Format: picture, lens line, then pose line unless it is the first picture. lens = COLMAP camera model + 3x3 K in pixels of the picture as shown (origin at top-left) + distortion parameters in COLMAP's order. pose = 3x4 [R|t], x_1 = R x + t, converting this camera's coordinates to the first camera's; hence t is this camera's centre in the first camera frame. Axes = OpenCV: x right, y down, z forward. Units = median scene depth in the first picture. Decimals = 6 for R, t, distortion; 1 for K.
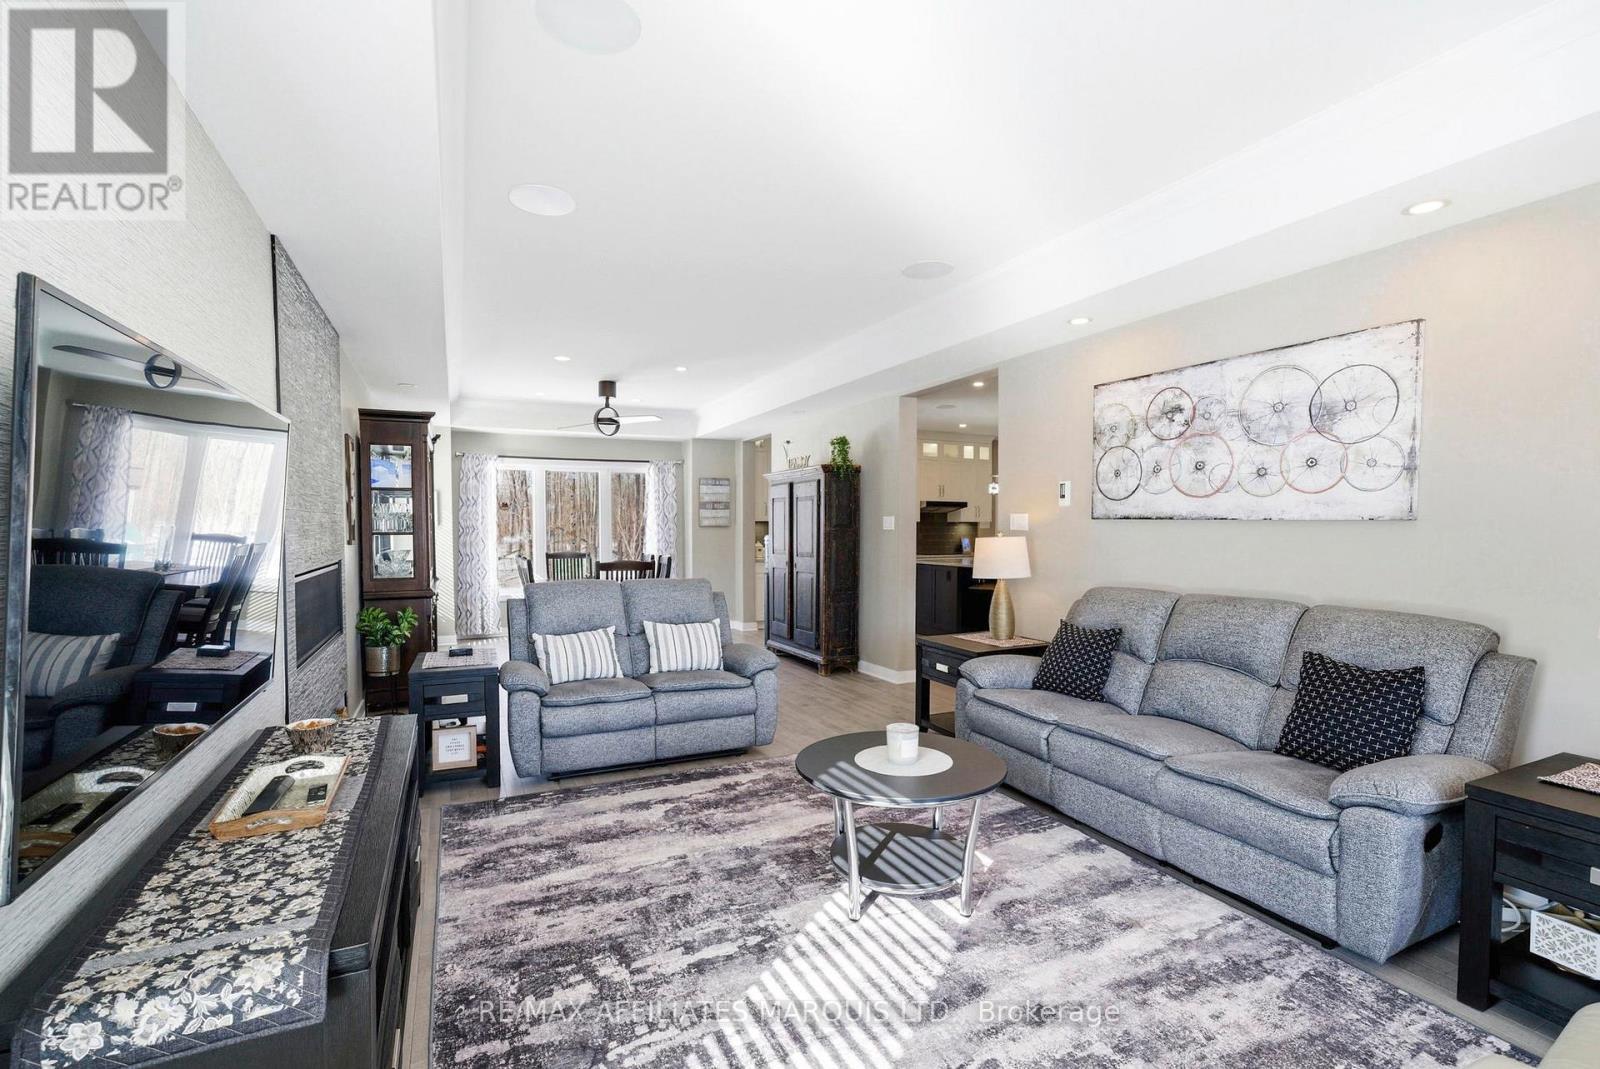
lens RADIAL K [[748.5, 0, 800.0], [0, 748.5, 534.5], [0, 0, 1]] dist [-0.000414, 0.000046]
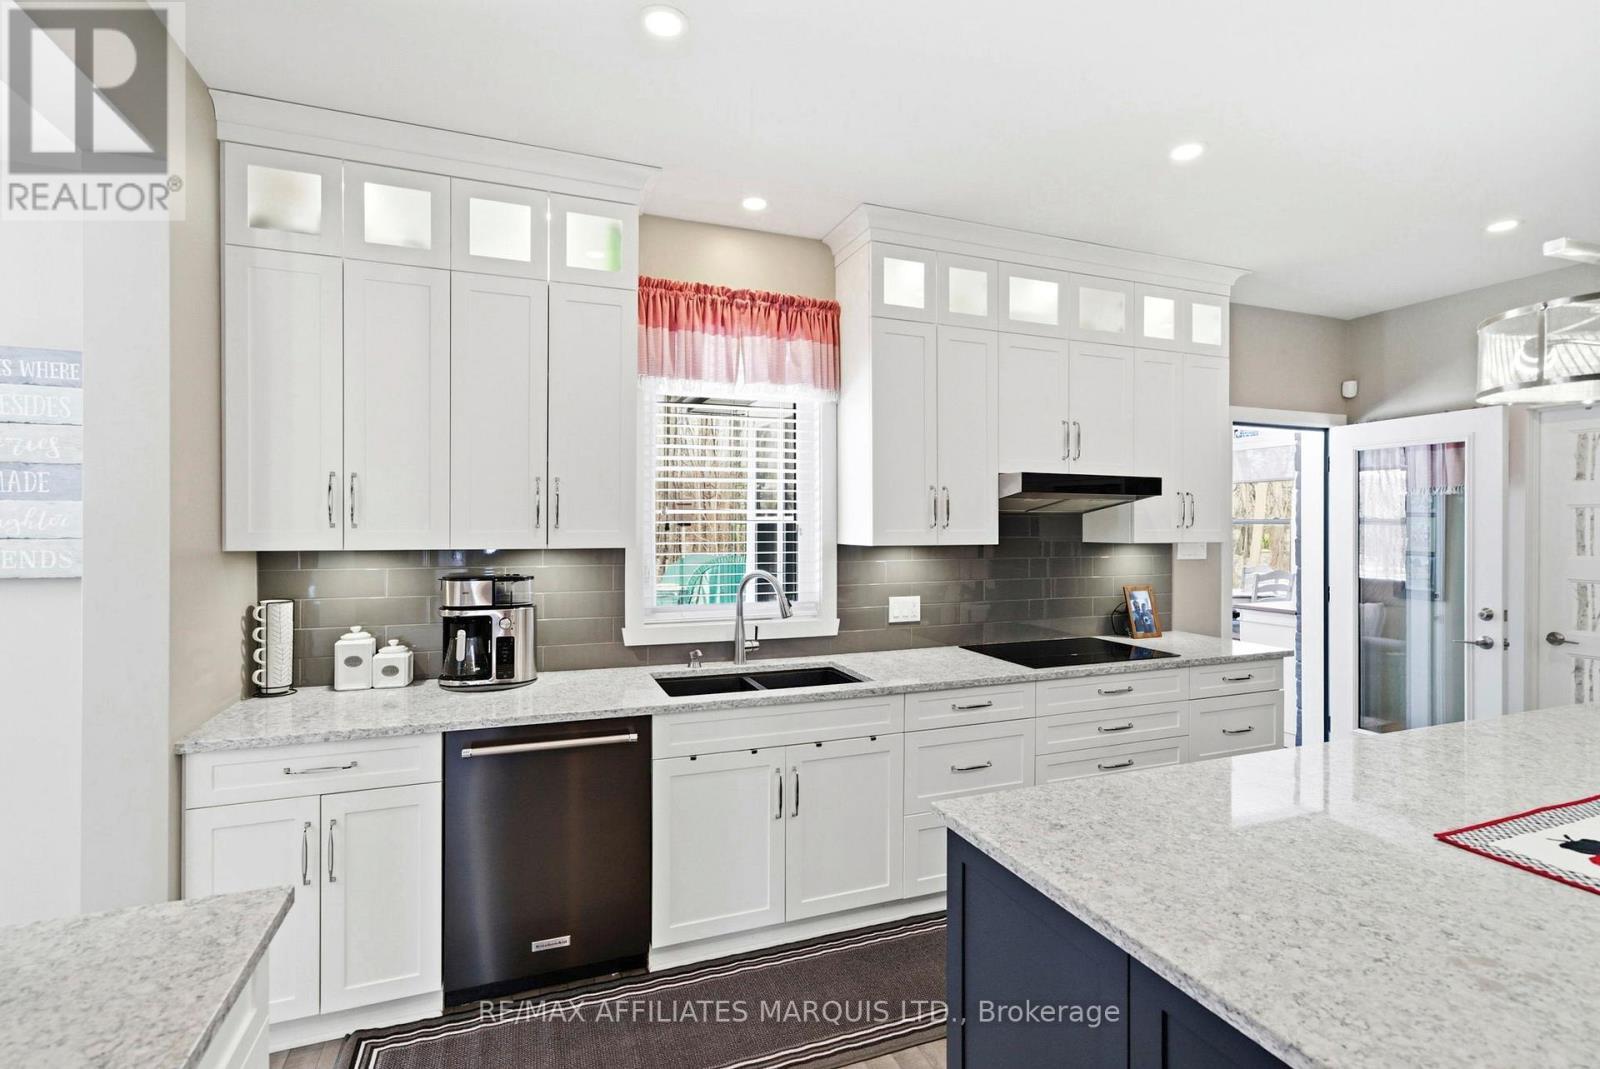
lens RADIAL K [[748.5, 0, 800.0], [0, 748.5, 534.5], [0, 0, 1]] dist [-0.000414, 0.000046]
pose [[0.993993, -0.000796, -0.109441, 0.112634], [-0.000514, 0.999929, -0.011942, -0.016689], [0.109443, 0.011927, 0.993922, 0.685423]]
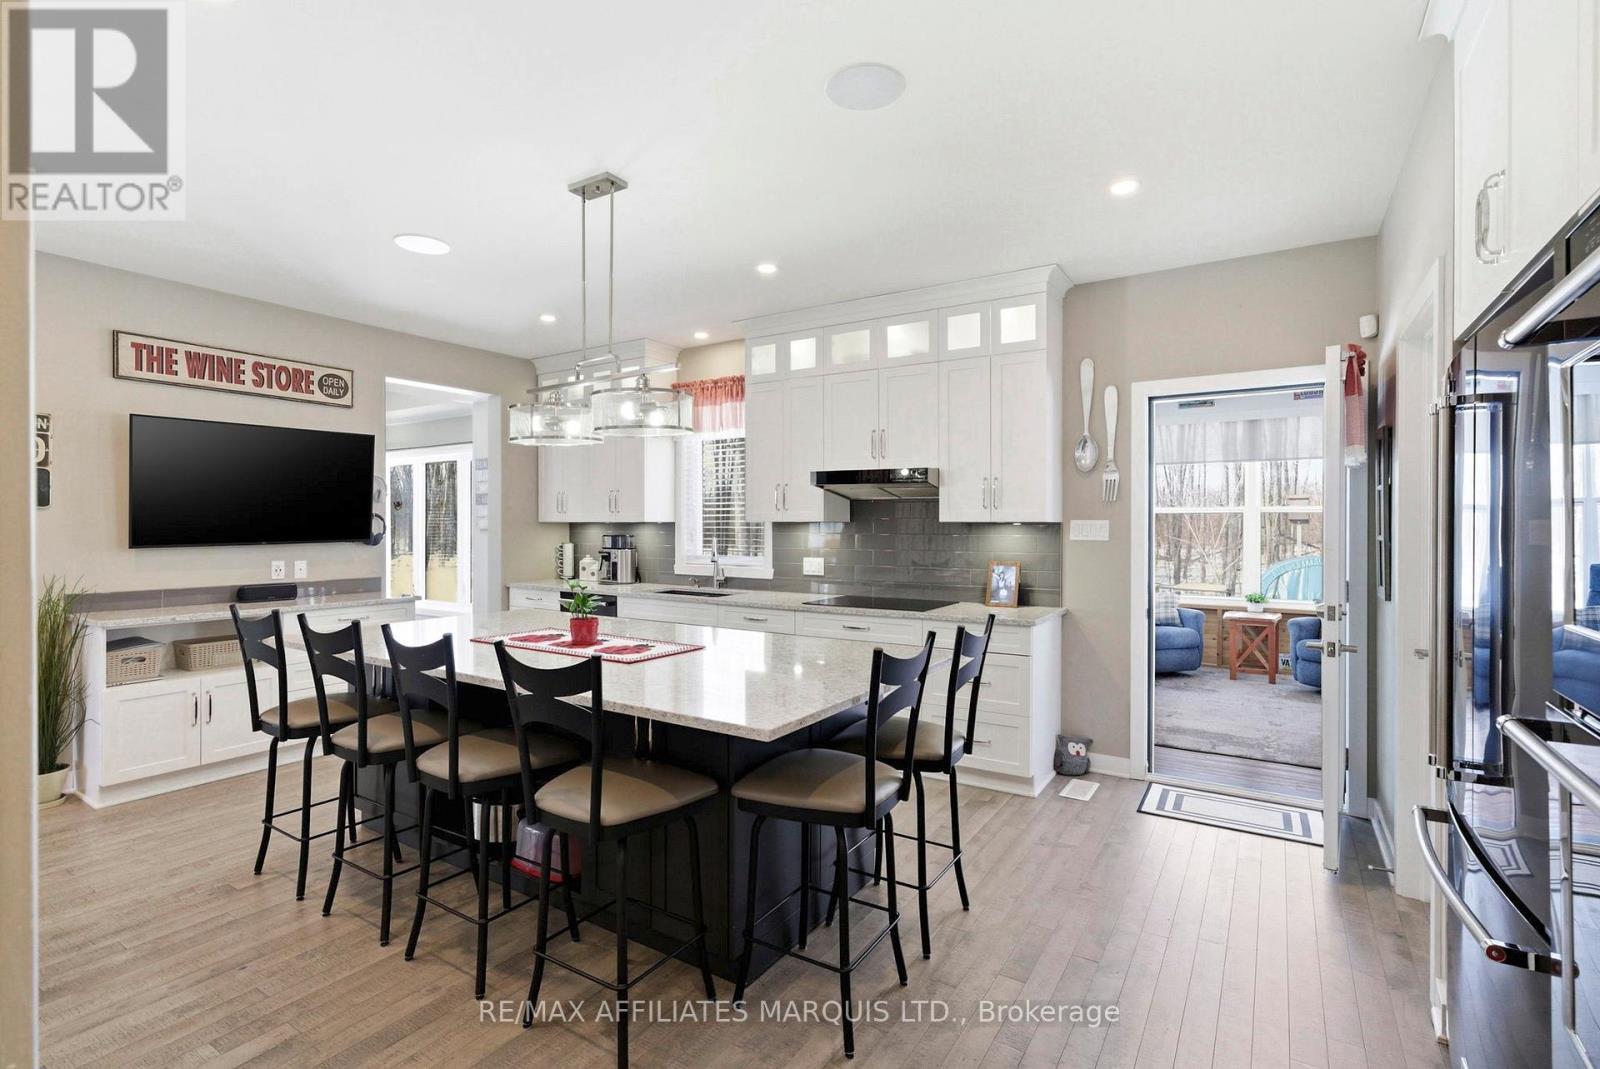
lens RADIAL K [[748.5, 0, 800.0], [0, 748.5, 534.5], [0, 0, 1]] dist [-0.000414, 0.000046]
pose [[0.503378, 0.011298, -0.863993, 0.511519], [-0.018053, 0.999834, 0.002556, -0.010311], [0.863878, 0.014311, 0.503498, 0.756847]]
